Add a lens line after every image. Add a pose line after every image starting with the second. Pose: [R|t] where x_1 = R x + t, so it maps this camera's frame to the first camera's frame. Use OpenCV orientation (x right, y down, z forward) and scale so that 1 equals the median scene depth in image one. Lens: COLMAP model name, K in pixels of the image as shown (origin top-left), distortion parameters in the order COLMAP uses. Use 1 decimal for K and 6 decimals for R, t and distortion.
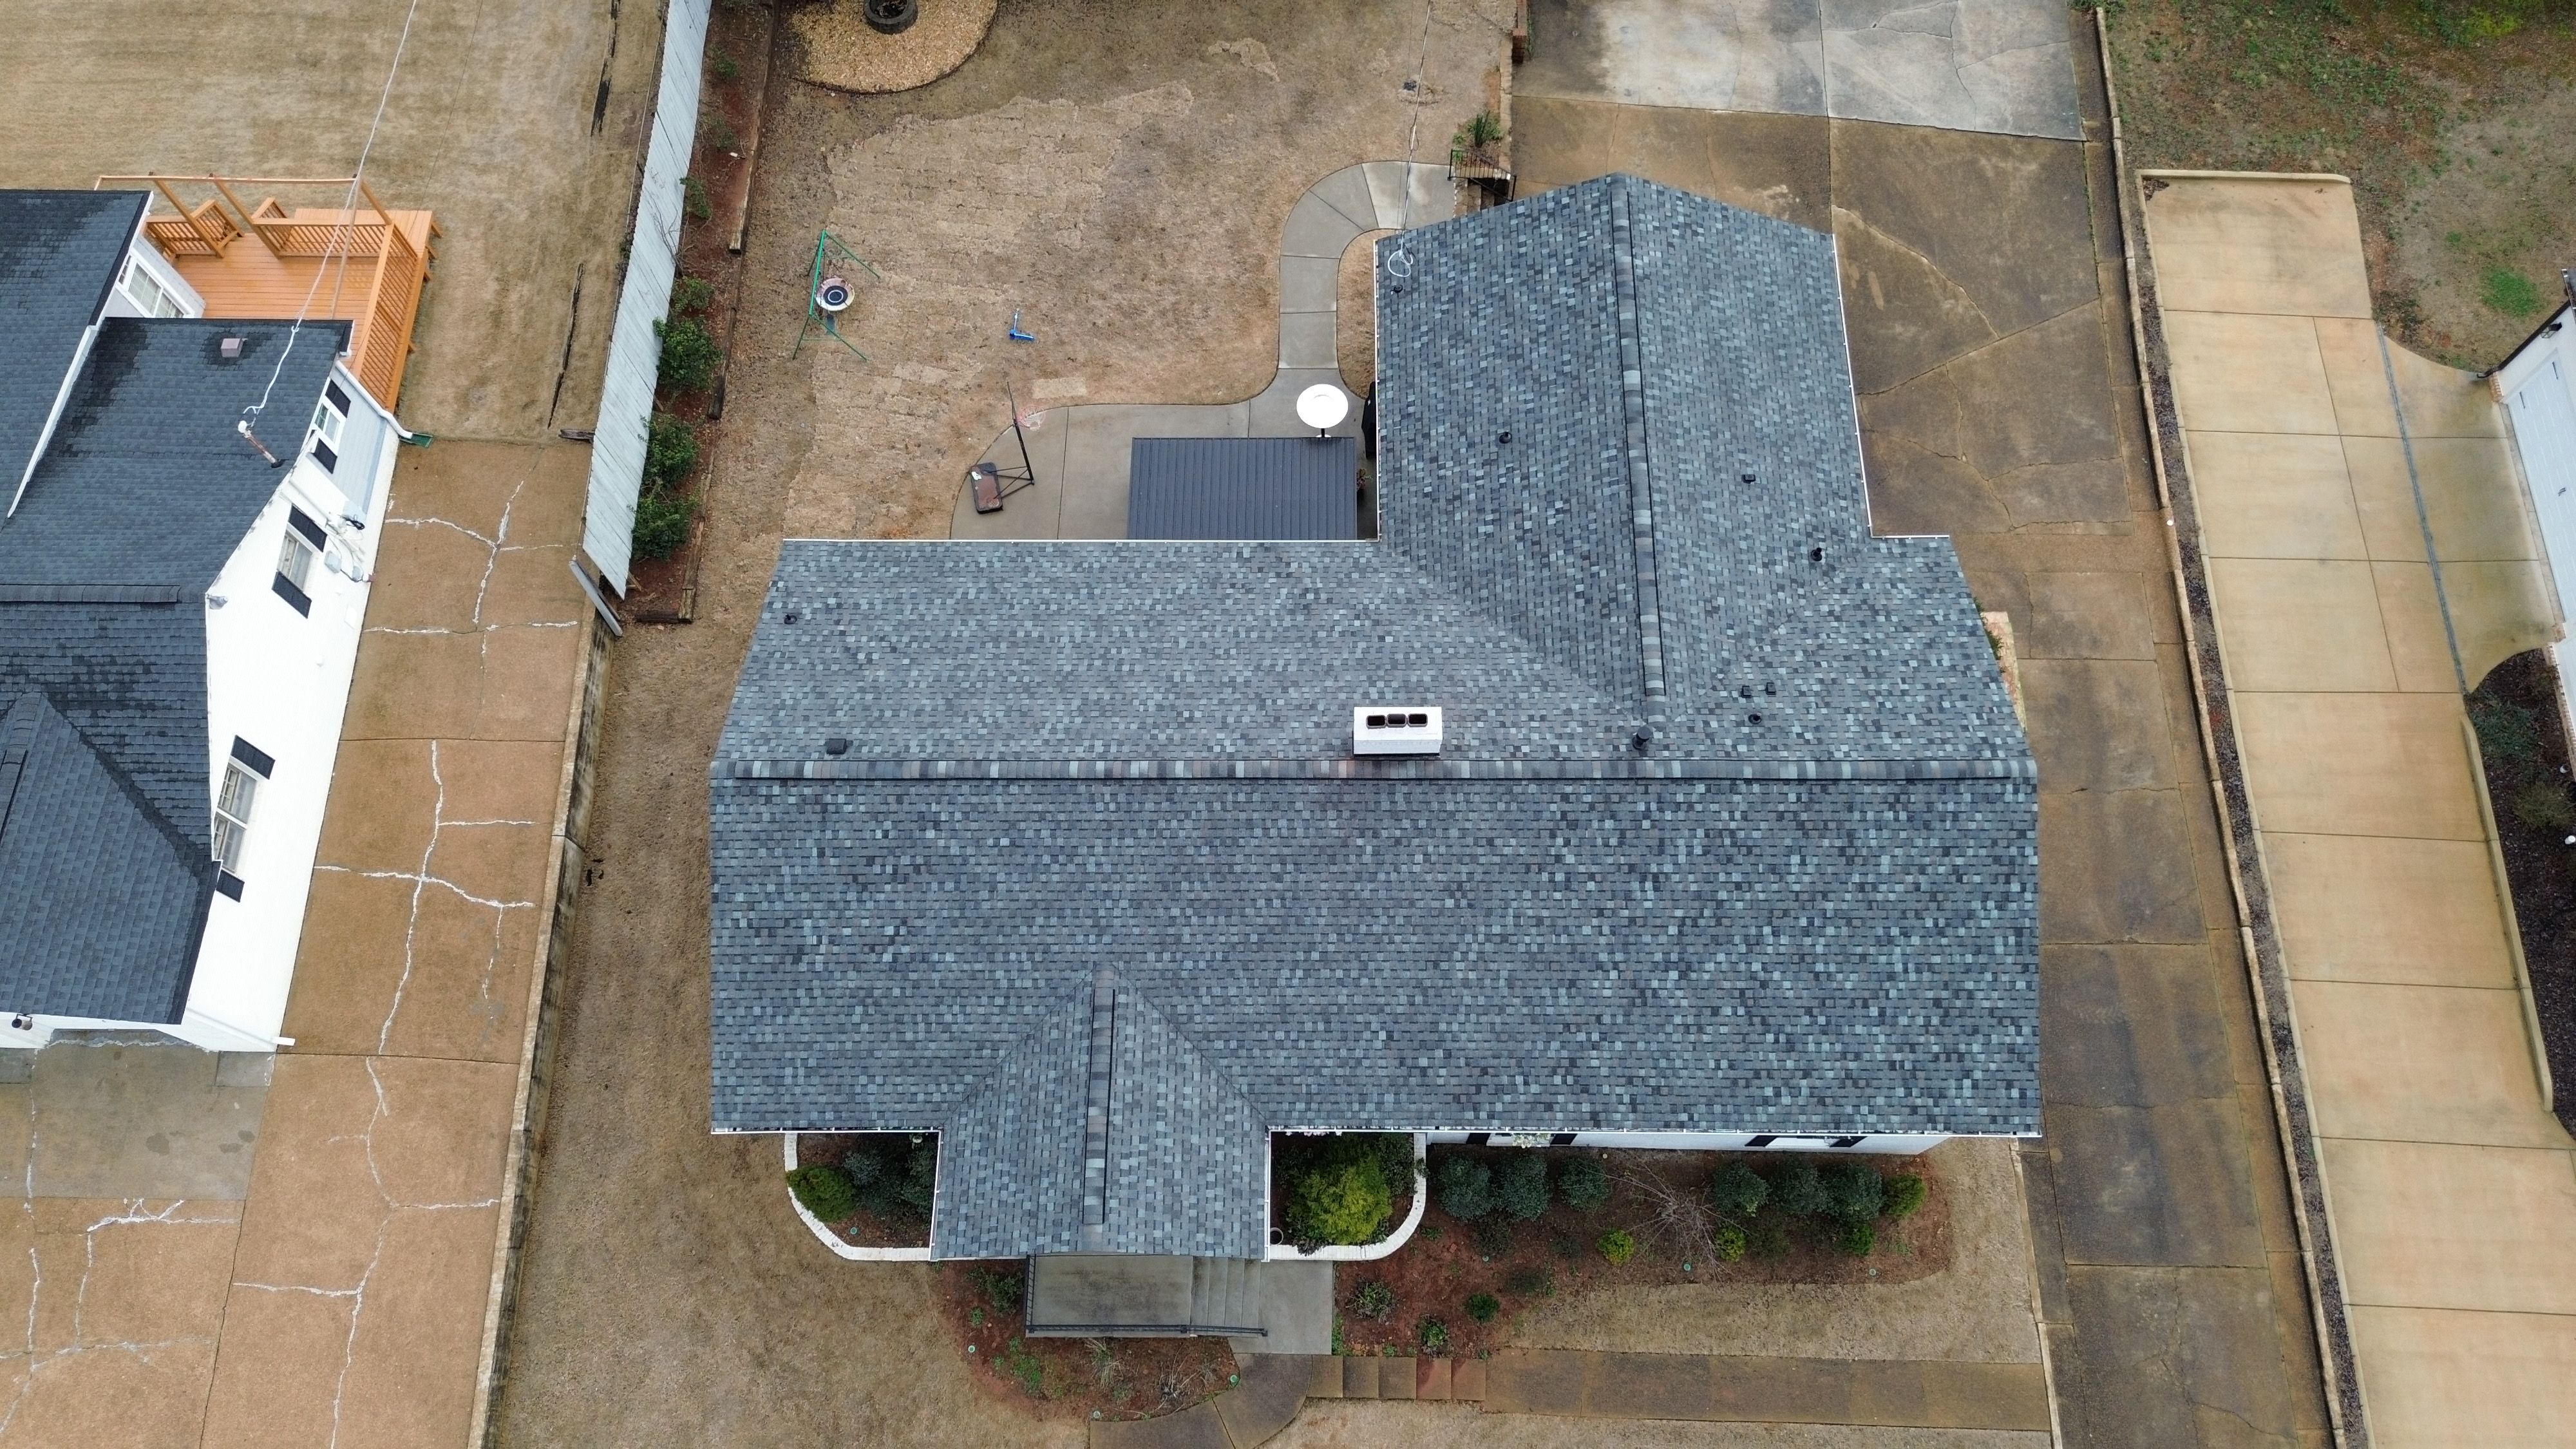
lens RADIAL K [[1817.8, 0, 1292.3], [0, 1817.8, 726.2], [0, 0, 1]] dist [0.077860, -0.078379]
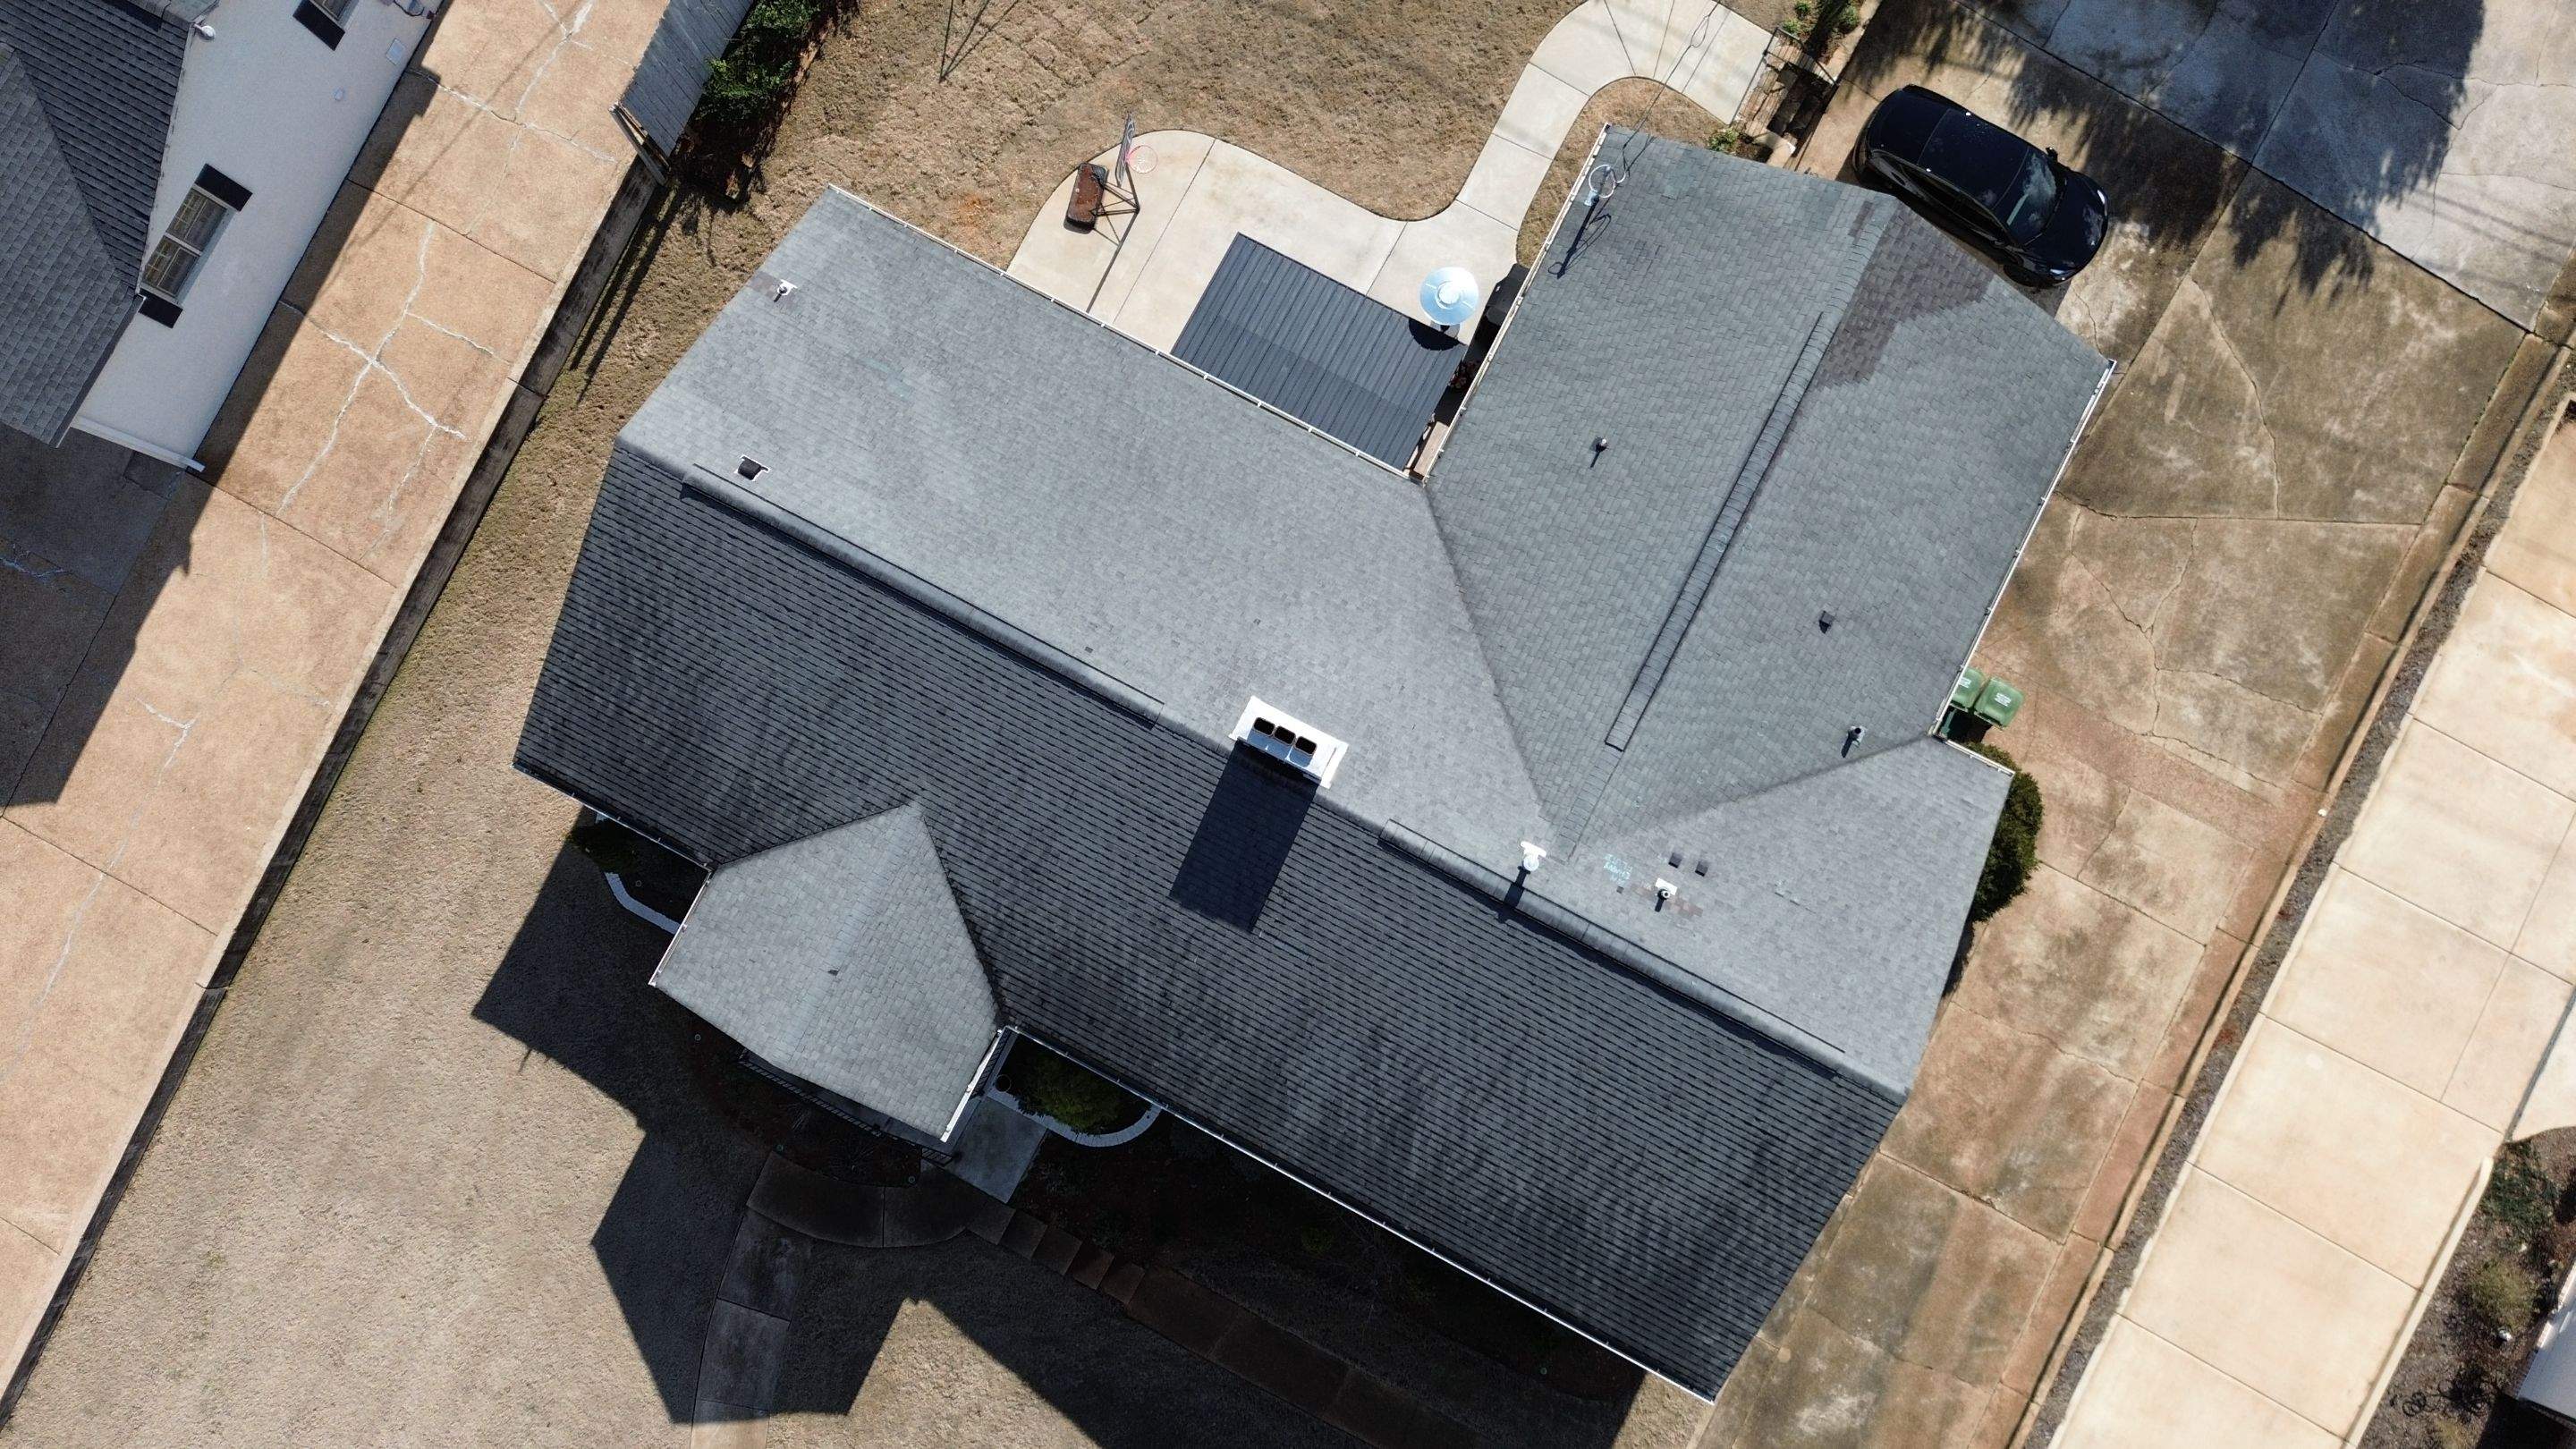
lens RADIAL K [[1823.1, 0, 1296.3], [0, 1823.1, 722.6], [0, 0, 1]] dist [0.062310, -0.051831]
pose [[0.891169, 0.450069, -0.057053, 0.100878], [-0.413217, 0.857171, 0.307425, -0.260467], [0.187267, -0.250392, 0.949861, 0.130281]]
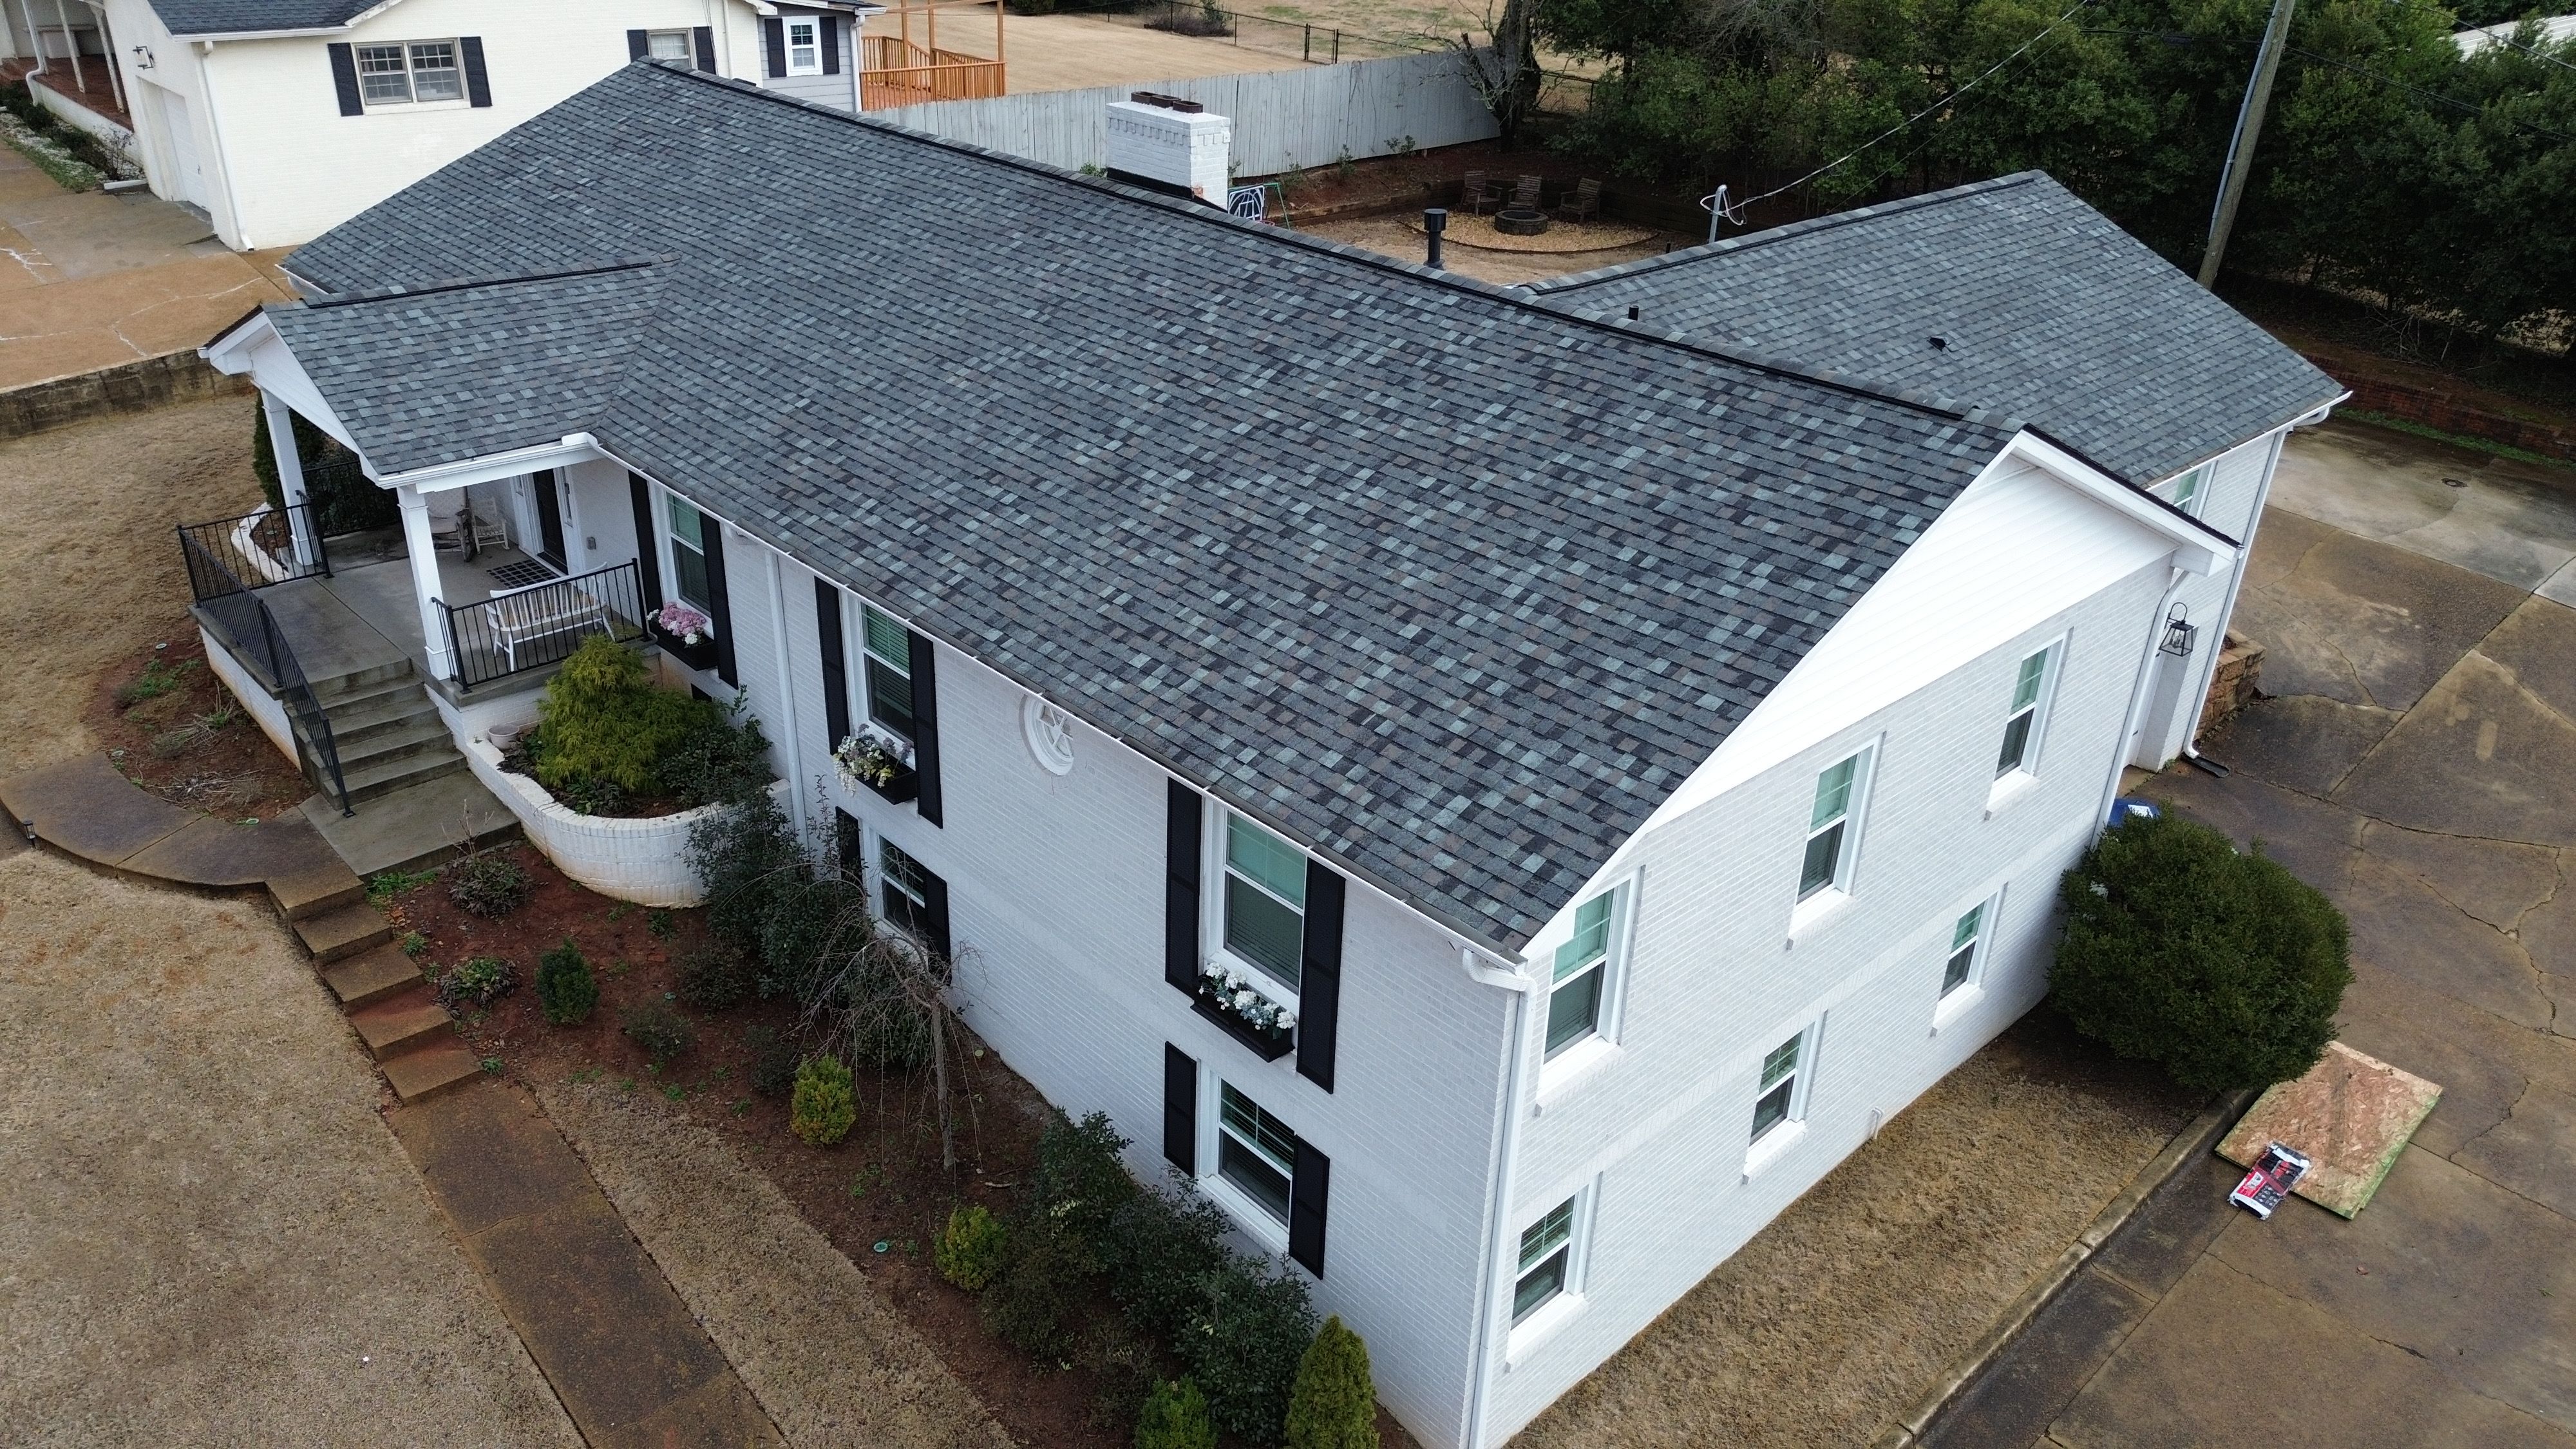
lens RADIAL K [[1817.8, 0, 1297.0], [0, 1817.8, 730.1], [0, 0, 1]] dist [0.077860, -0.078379]
pose [[0.692636, 0.366831, -0.621041, 0.538674], [-0.684982, 0.604256, -0.407032, 0.342877], [0.225956, 0.707326, 0.669801, 0.649089]]
